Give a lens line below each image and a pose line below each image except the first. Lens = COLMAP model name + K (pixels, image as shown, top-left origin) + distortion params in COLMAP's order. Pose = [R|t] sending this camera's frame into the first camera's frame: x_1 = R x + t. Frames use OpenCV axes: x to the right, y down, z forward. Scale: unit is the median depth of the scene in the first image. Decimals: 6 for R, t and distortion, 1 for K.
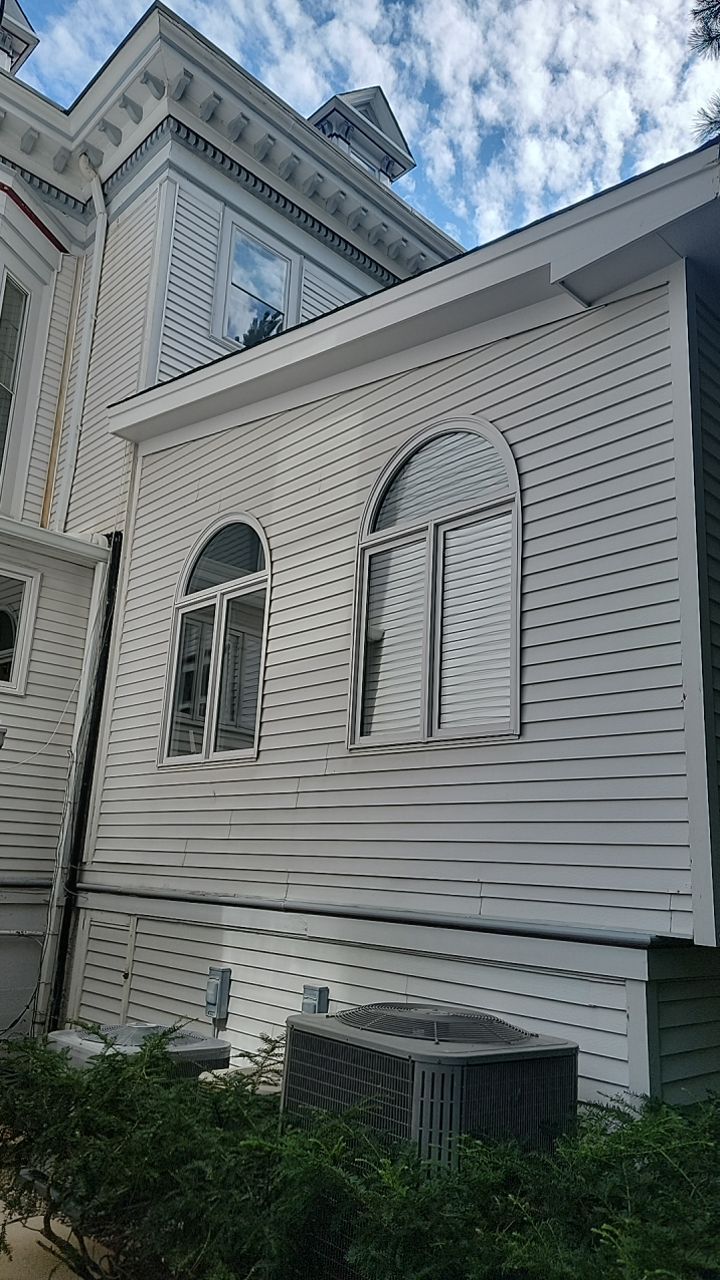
lens RADIAL K [[879.1, 0, 361.1], [0, 879.1, 652.4], [0, 0, 1]] dist [0.050381, -0.039232]
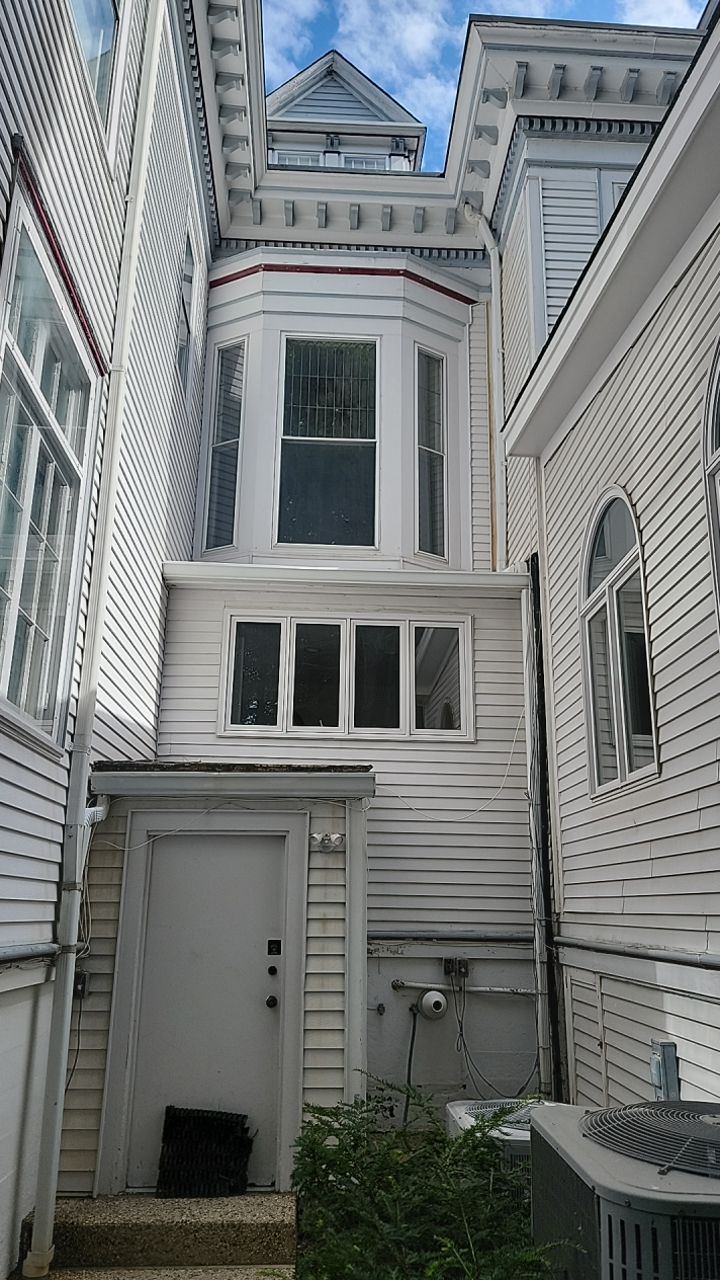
lens RADIAL K [[898.6, 0, 356.8], [0, 898.6, 649.1], [0, 0, 1]] dist [0.066353, -0.056396]
pose [[0.748781, -0.219108, -0.625555, 0.174788], [0.180890, 0.975507, -0.125160, 0.052290], [0.637657, -0.019439, 0.770075, 0.159735]]
